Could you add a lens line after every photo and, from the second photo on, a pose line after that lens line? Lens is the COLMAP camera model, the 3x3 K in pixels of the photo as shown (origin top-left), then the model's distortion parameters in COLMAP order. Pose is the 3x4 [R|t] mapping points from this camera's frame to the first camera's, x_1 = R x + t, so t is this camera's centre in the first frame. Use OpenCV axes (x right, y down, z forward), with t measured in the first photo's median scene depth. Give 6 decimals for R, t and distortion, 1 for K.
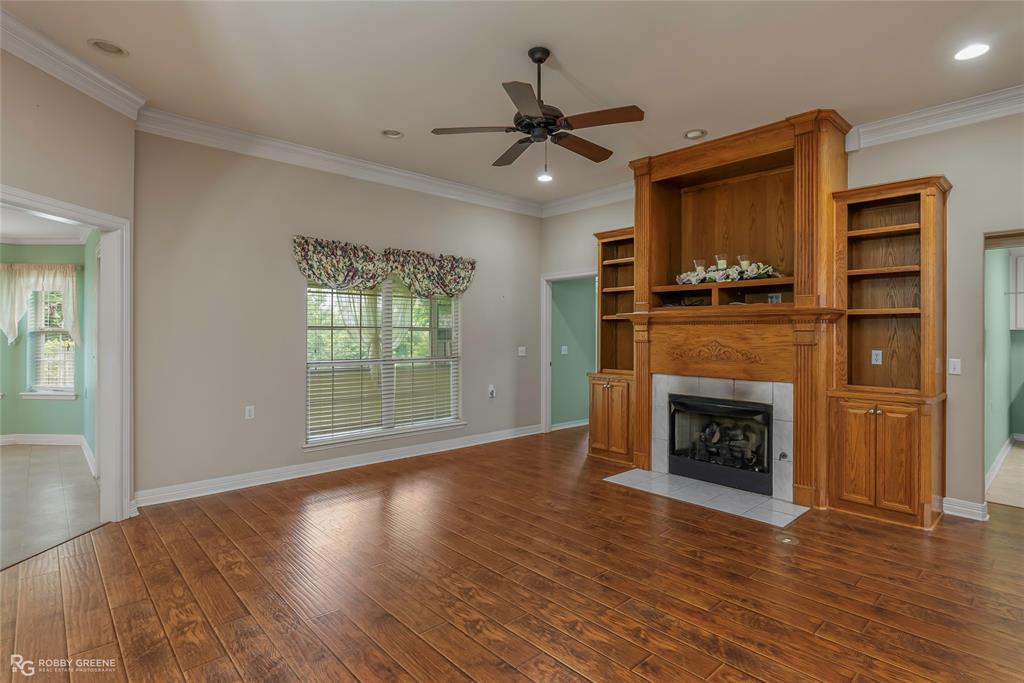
lens RADIAL K [[519.4, 0, 516.9], [0, 519.4, 334.3], [0, 0, 1]] dist [-0.008441, 0.000604]
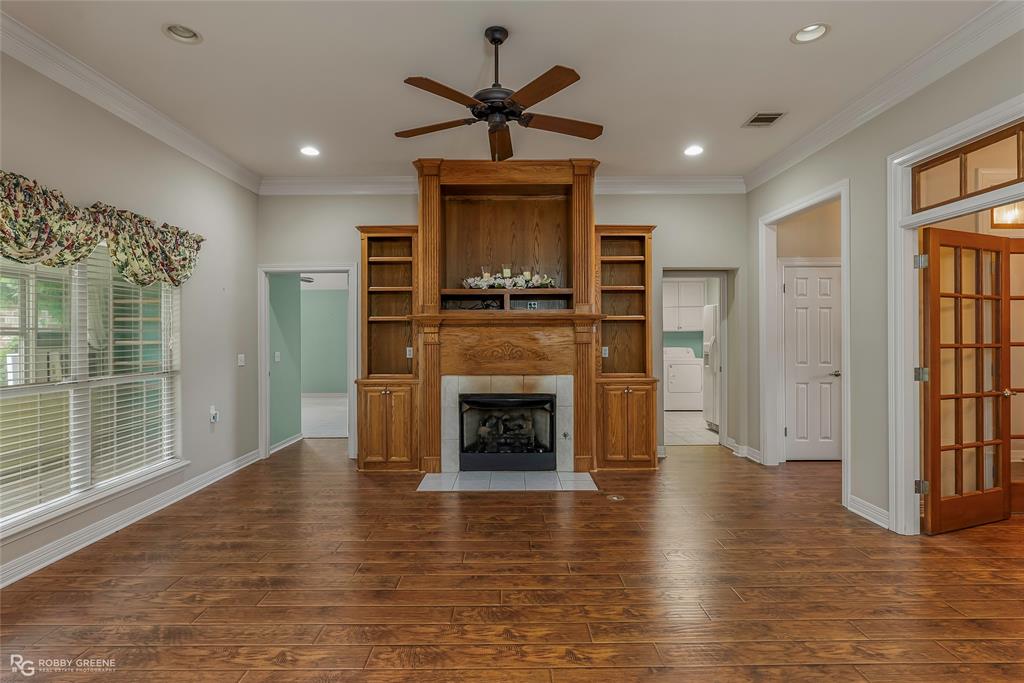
lens RADIAL K [[519.4, 0, 516.3], [0, 519.4, 335.2], [0, 0, 1]] dist [-0.008441, 0.000604]
pose [[0.674546, -0.006727, 0.738202, -0.402896], [0.009019, 0.999959, 0.000871, -0.001677], [-0.738178, 0.006071, 0.674579, 0.226946]]
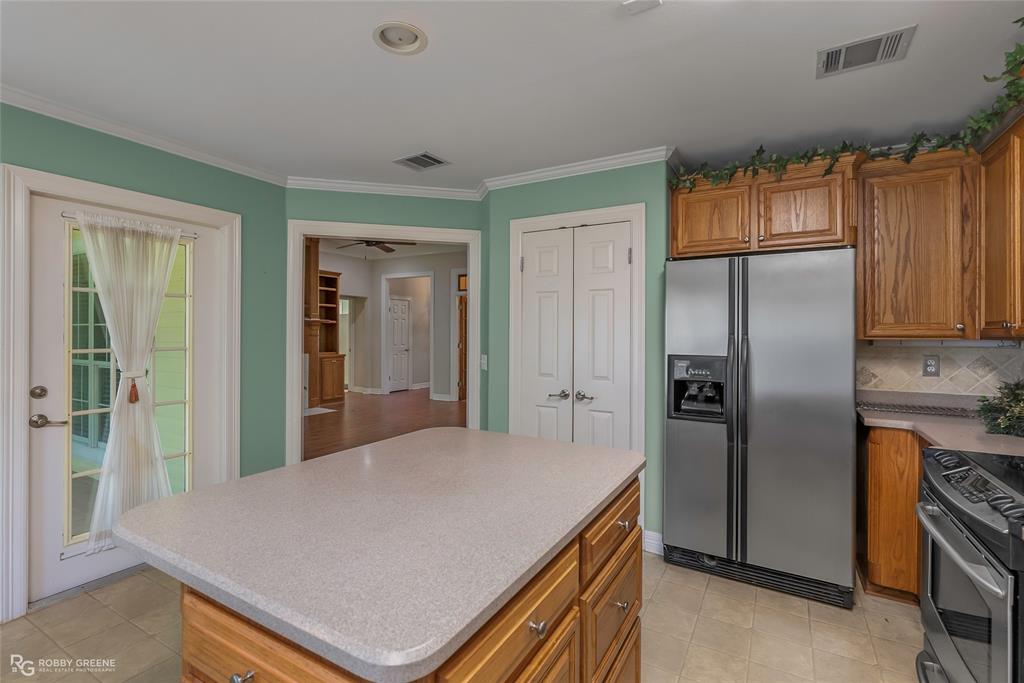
lens RADIAL K [[472.8, 0, 512.6], [0, 472.8, 333.8], [0, 0, 1]] dist [-0.004548, 0.000784]
pose [[-0.306470, -0.008394, 0.951843, -1.355702], [-0.005332, 0.999961, 0.007101, -0.005310], [-0.951866, -0.002899, -0.306502, 0.664043]]
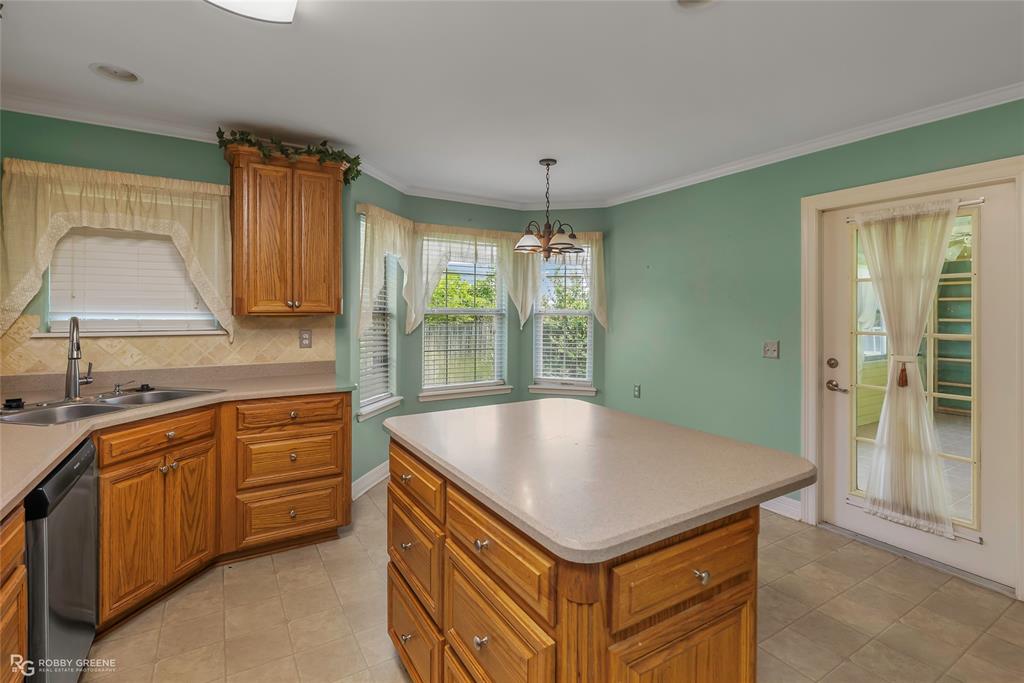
lens RADIAL K [[472.8, 0, 506.3], [0, 472.8, 313.7], [0, 0, 1]] dist [-0.004548, 0.000784]
pose [[0.979751, 0.000096, -0.200218, -1.054992], [-0.000643, 0.999996, -0.002668, -0.003027], [0.200217, 0.002743, 0.979748, 0.293520]]
